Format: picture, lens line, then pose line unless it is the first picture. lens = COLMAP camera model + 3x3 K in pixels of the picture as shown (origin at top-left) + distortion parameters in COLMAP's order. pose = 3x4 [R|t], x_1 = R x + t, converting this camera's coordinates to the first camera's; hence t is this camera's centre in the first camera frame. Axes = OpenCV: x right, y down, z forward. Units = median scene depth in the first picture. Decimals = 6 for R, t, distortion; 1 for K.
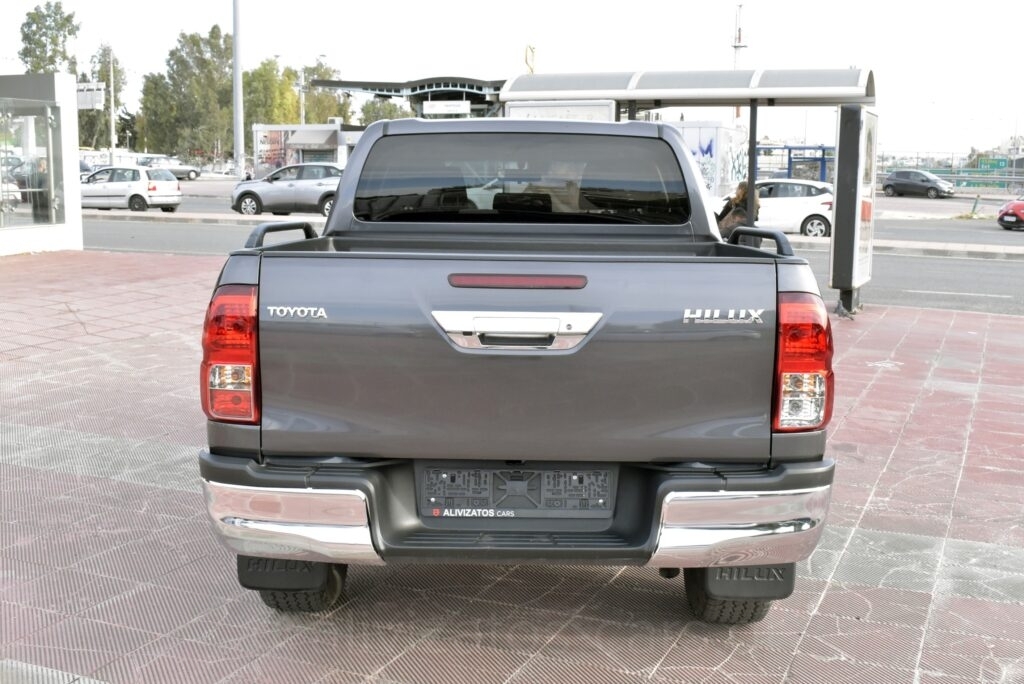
lens RADIAL K [[1250.2, 0, 512.0], [0, 1250.2, 342.0], [0, 0, 1]] dist [-0.041463, -0.067528]
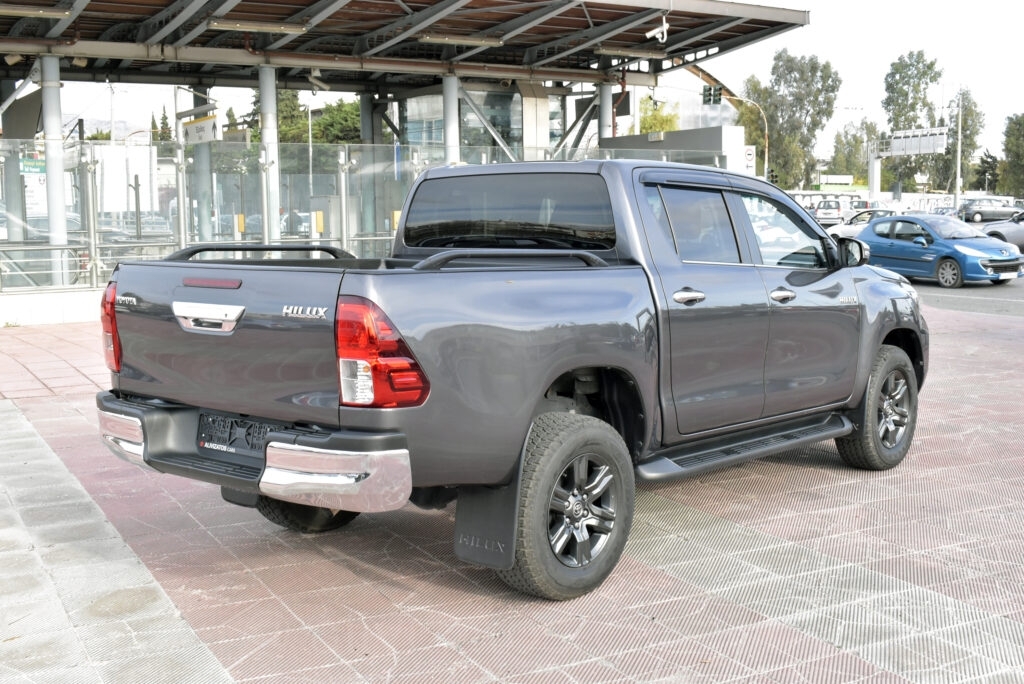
lens RADIAL K [[1234.9, 0, 512.0], [0, 1234.9, 342.0], [0, 0, 1]] dist [-0.040794, 0.011183]
pose [[0.767803, 0.050497, -0.638693, 0.269528], [-0.071765, 0.997394, -0.007415, 0.001097], [0.636654, 0.051529, 0.769426, 0.032341]]
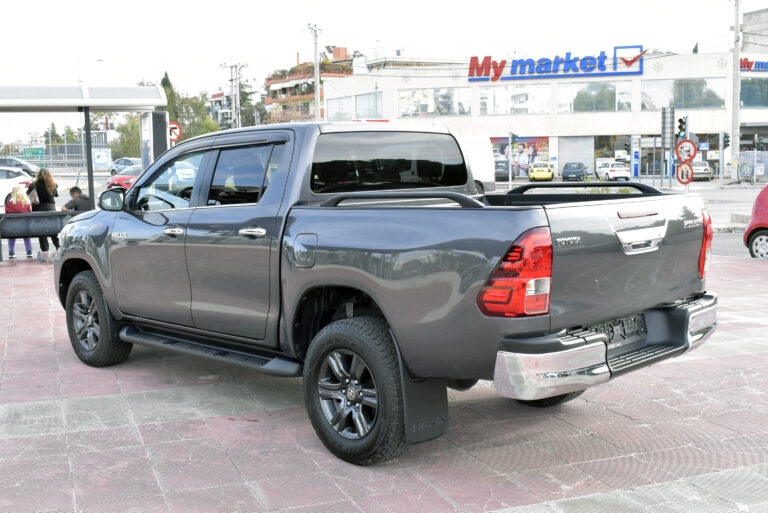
lens RADIAL K [[884.6, 0, 384.0], [0, 884.6, 256.5], [0, 0, 1]] dist [-0.044024, -0.021308]
pose [[0.712020, -0.103494, 0.694490, -0.266906], [0.120157, 0.992447, 0.024706, -0.014088], [-0.691802, 0.065856, 0.719078, 0.077881]]
